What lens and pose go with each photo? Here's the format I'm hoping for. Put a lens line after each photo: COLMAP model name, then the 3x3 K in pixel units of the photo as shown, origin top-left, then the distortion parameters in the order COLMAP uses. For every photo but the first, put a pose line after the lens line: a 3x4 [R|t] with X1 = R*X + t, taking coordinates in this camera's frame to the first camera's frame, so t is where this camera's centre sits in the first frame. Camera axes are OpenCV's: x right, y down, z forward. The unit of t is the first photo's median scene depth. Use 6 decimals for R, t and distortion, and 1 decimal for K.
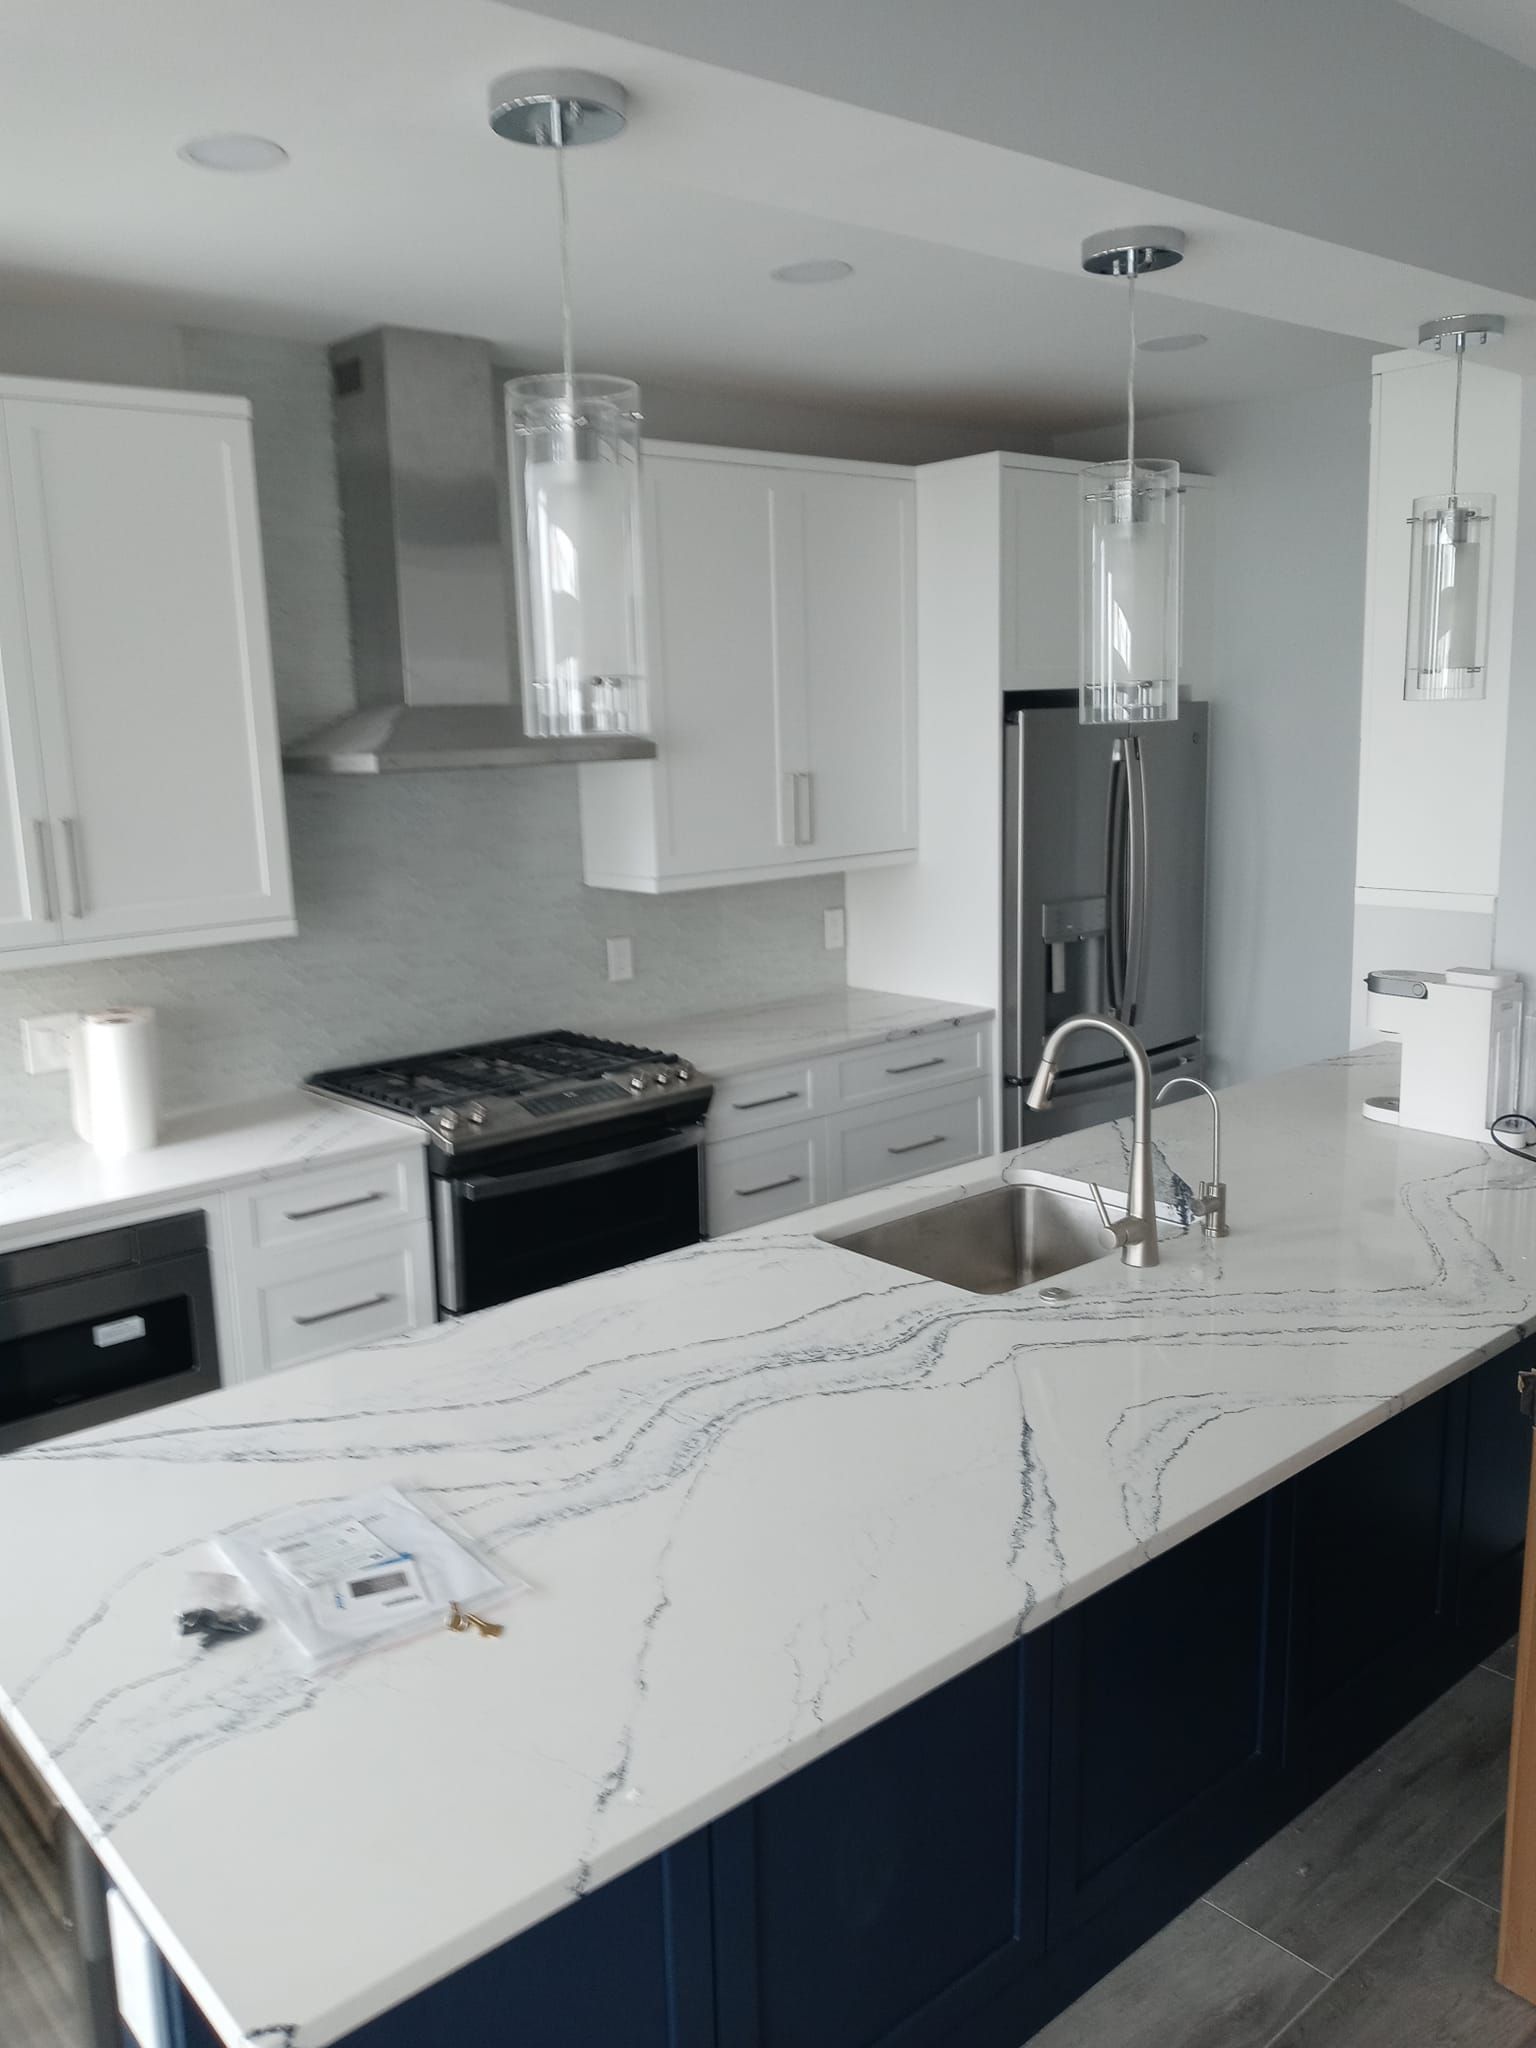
lens RADIAL K [[1633.1, 0, 761.3], [0, 1633.1, 1028.6], [0, 0, 1]] dist [0.045979, -0.091238]
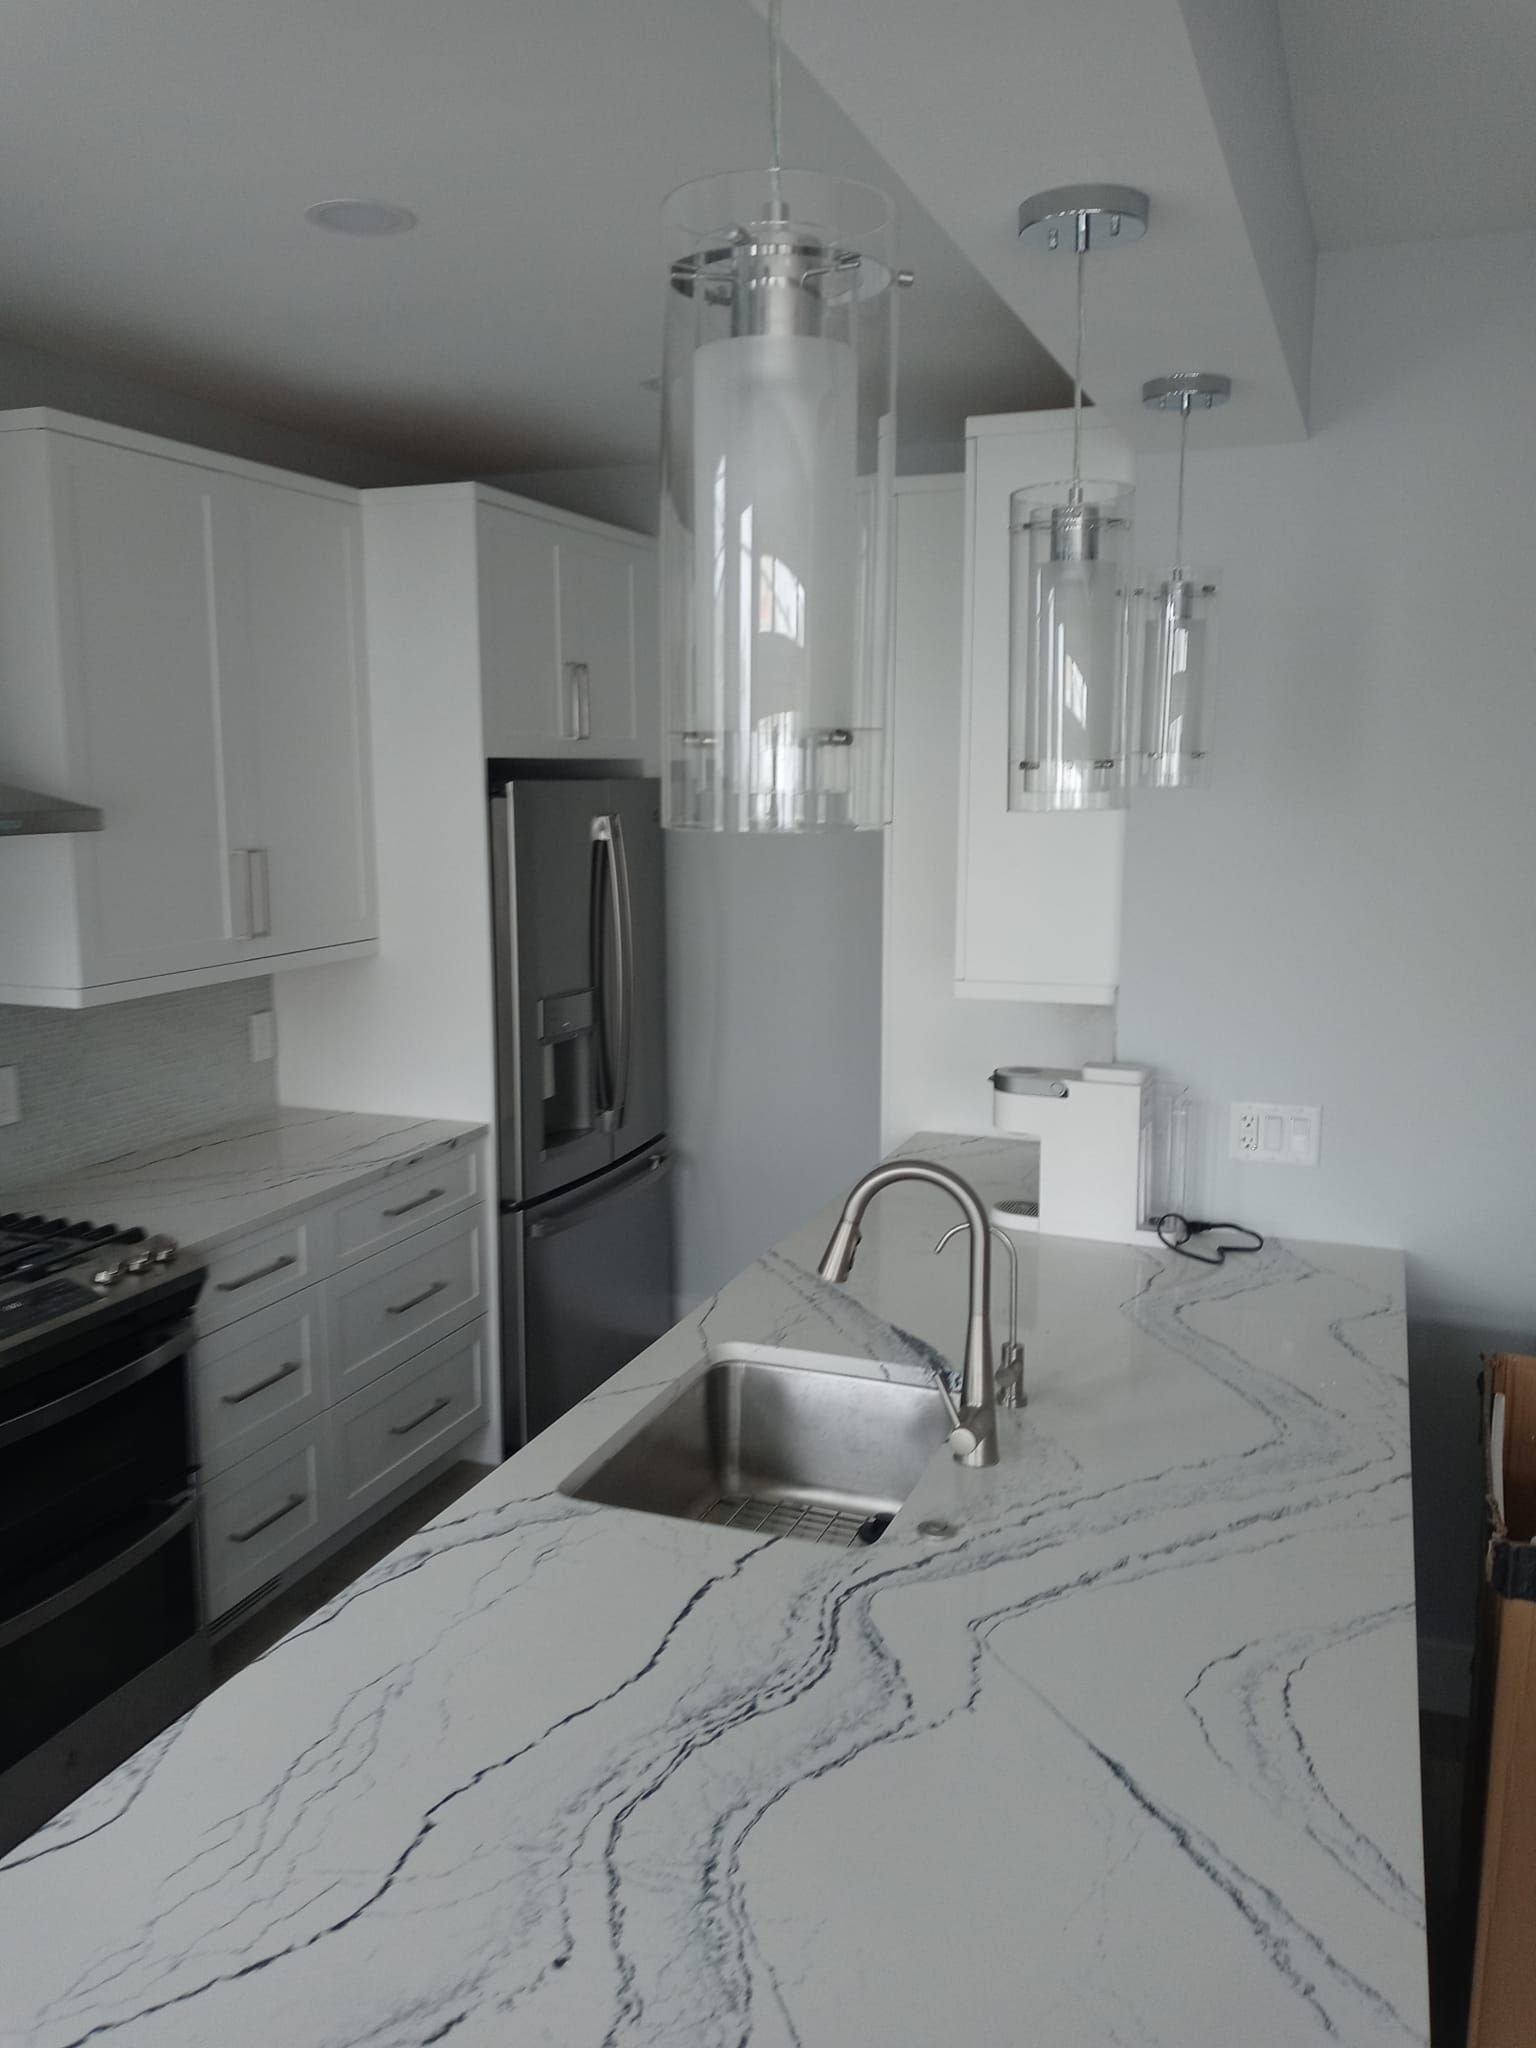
lens RADIAL K [[1633.1, 0, 771.2], [0, 1633.1, 1001.1], [0, 0, 1]] dist [0.045979, -0.091238]
pose [[0.876178, -0.040648, 0.480270, -0.161764], [0.066753, 0.997069, -0.037393, -0.041334], [-0.477342, 0.064822, 0.876323, 0.211890]]
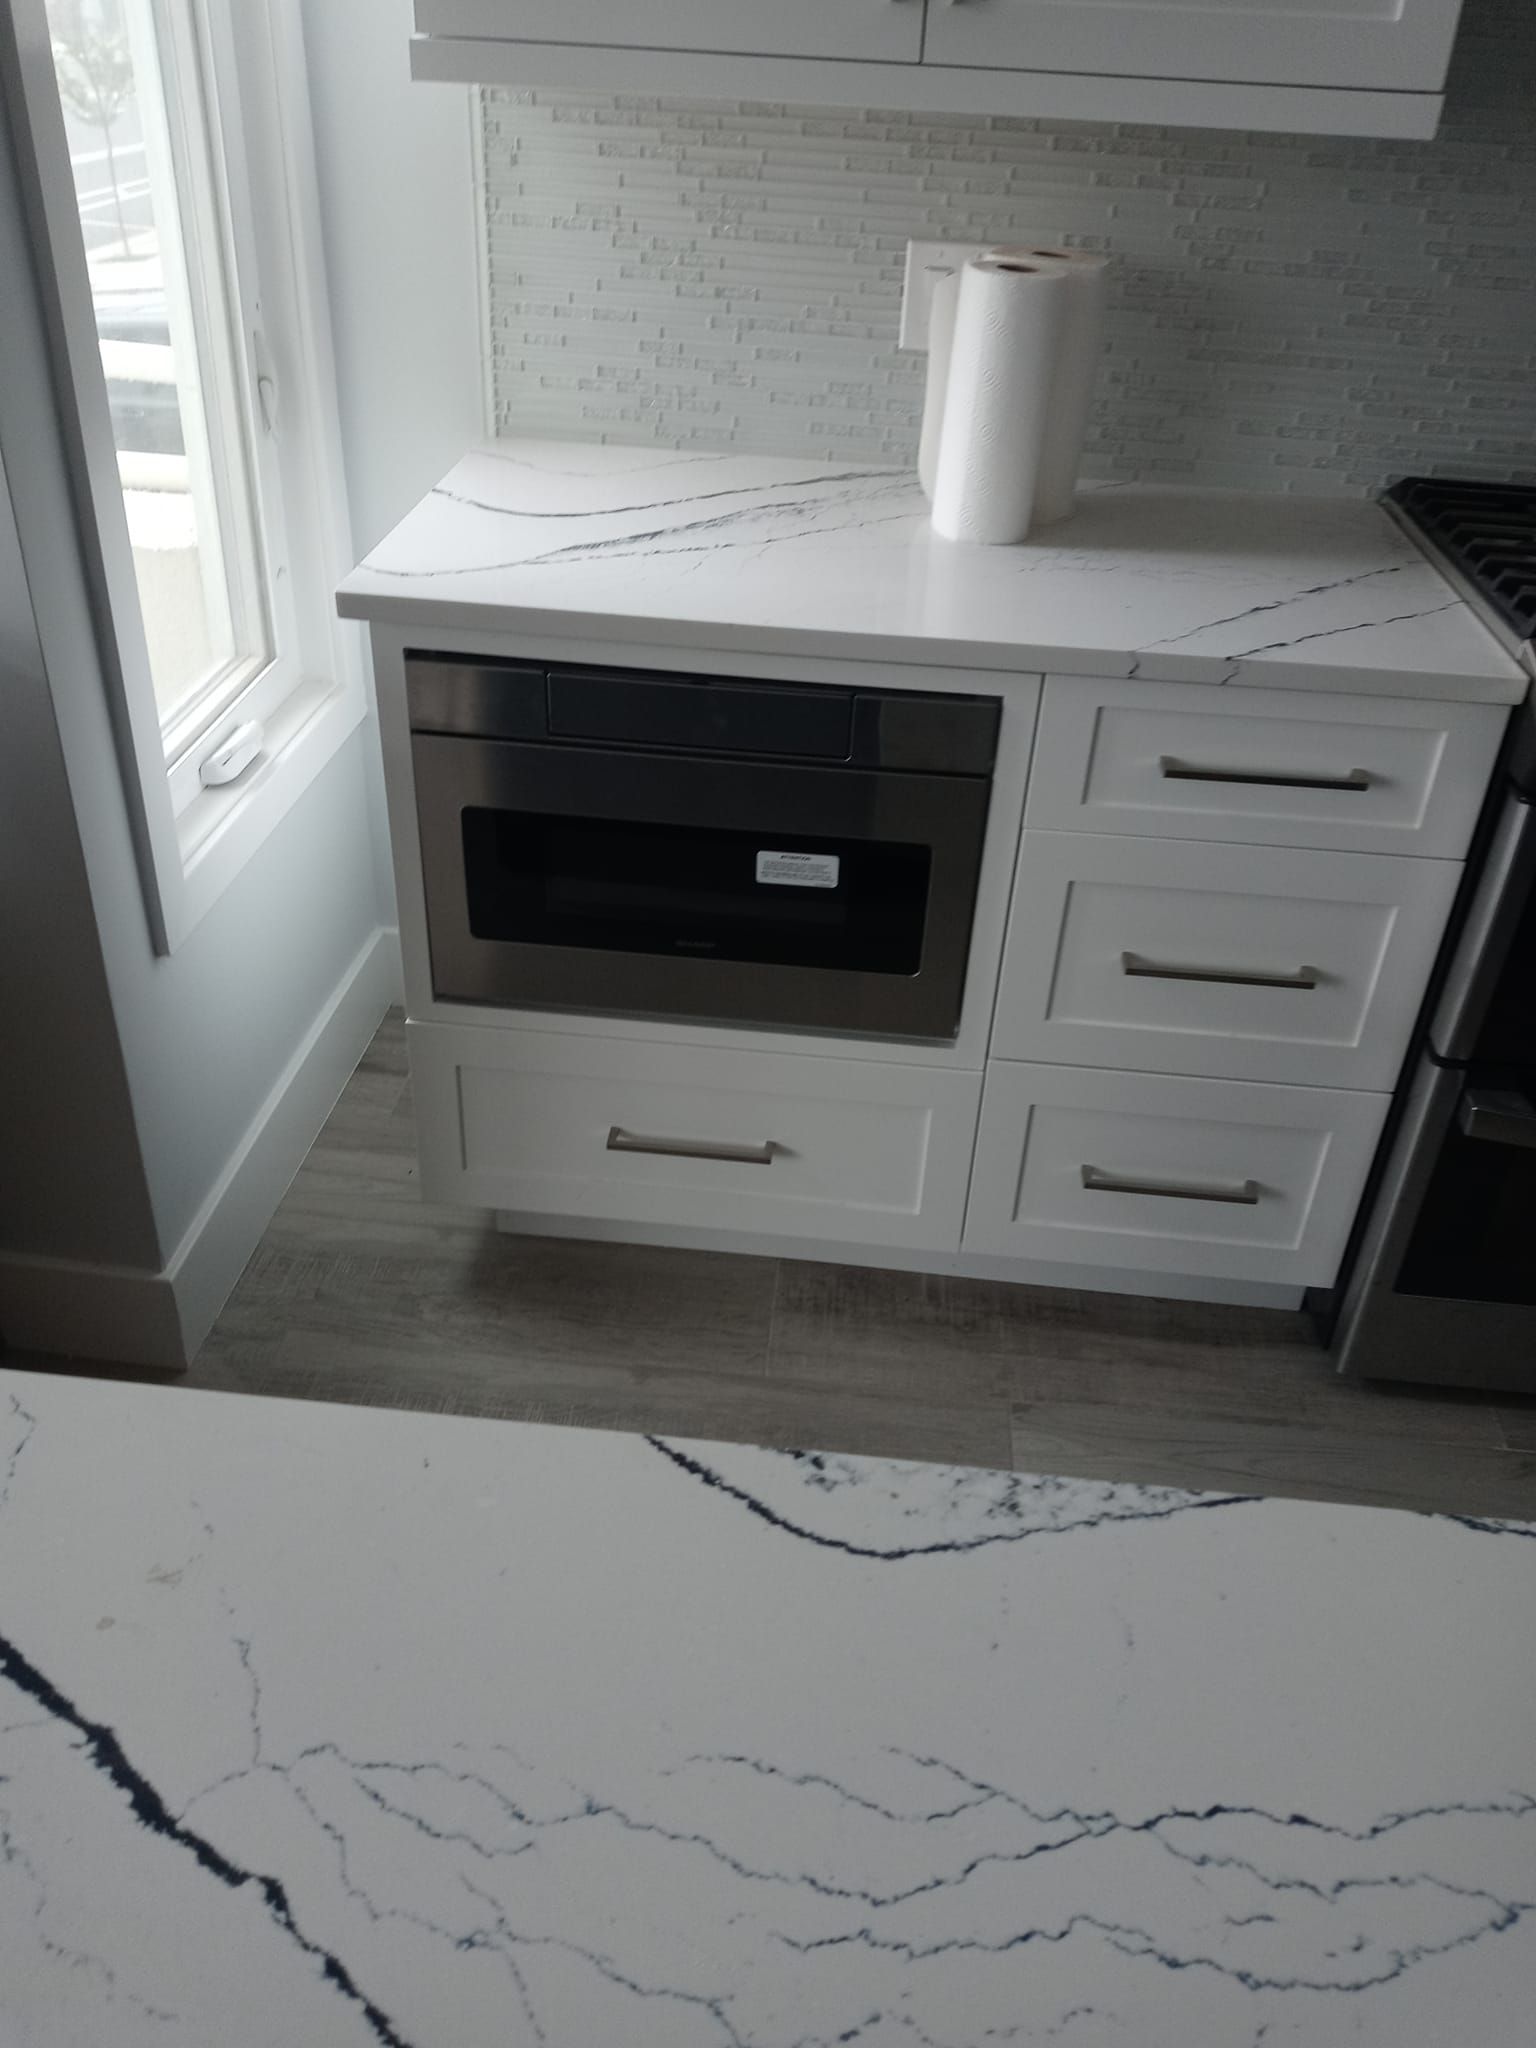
lens RADIAL K [[1633.1, 0, 770.7], [0, 1633.1, 1021.7], [0, 0, 1]] dist [0.045979, -0.091238]
pose [[0.700274, 0.435832, -0.565392, -0.056212], [-0.202994, 0.880879, 0.427605, -0.001341], [0.684405, -0.184669, 0.705327, 0.499696]]
